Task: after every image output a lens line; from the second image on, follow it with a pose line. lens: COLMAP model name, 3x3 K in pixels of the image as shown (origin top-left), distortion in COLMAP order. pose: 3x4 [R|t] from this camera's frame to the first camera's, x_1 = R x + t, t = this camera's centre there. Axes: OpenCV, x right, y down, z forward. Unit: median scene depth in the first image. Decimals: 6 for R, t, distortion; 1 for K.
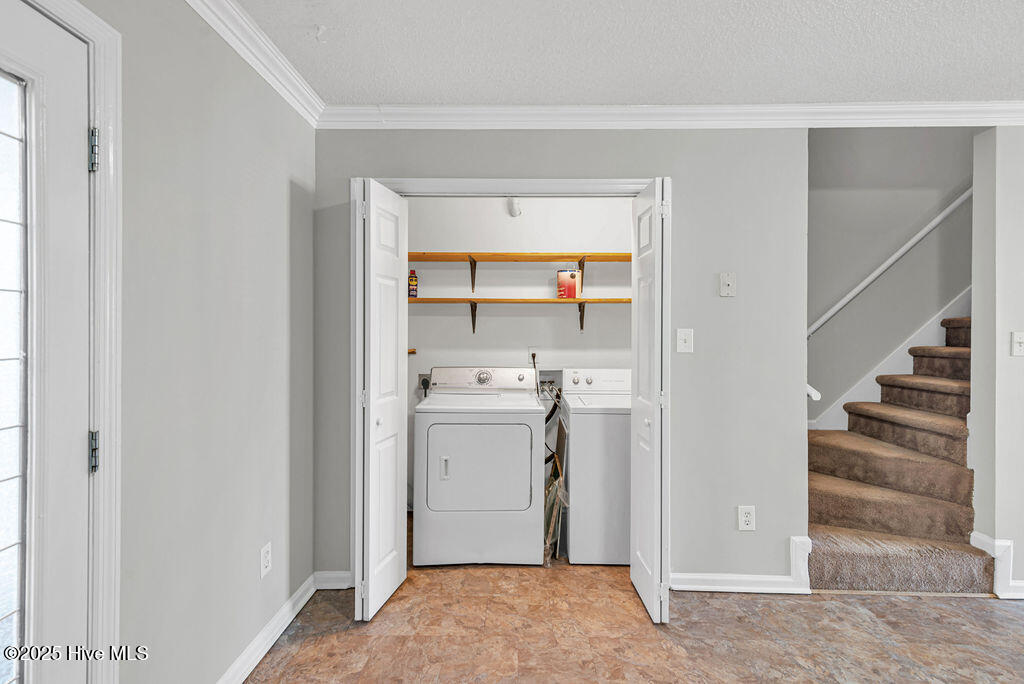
lens RADIAL K [[463.5, 0, 511.9], [0, 463.5, 330.2], [0, 0, 1]] dist [-0.000065, 0.000185]
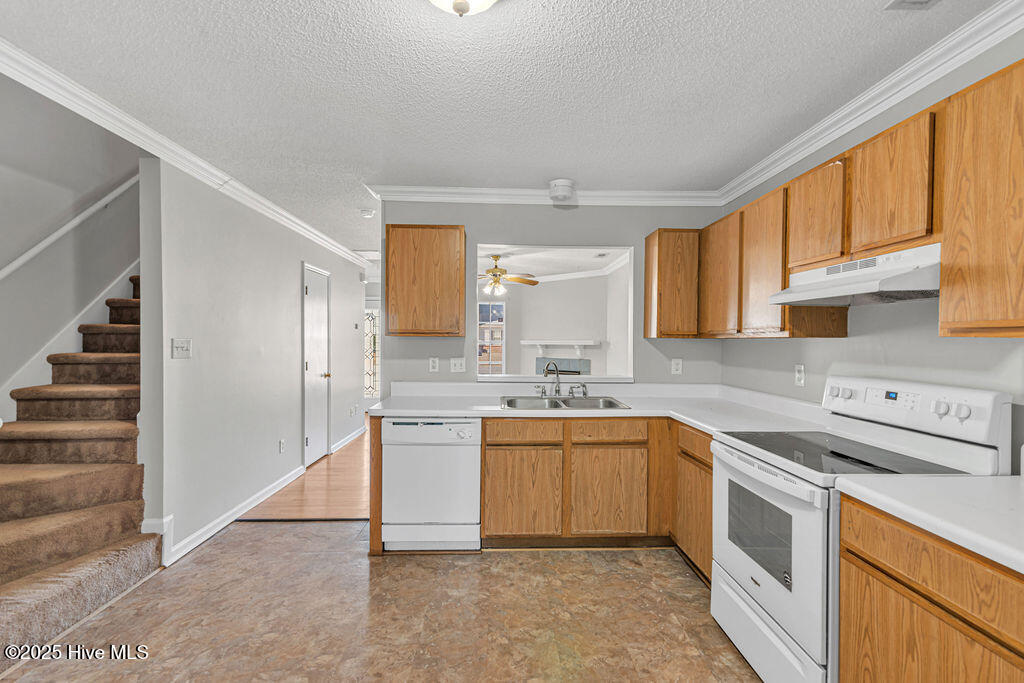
lens RADIAL K [[463.1, 0, 512.6], [0, 463.1, 344.2], [0, 0, 1]] dist [0.016030, -0.000292]
pose [[-0.050799, -0.014378, 0.998605, -0.148225], [-0.006430, 0.999880, 0.014069, -0.003669], [-0.998688, -0.005706, -0.050885, 0.182154]]
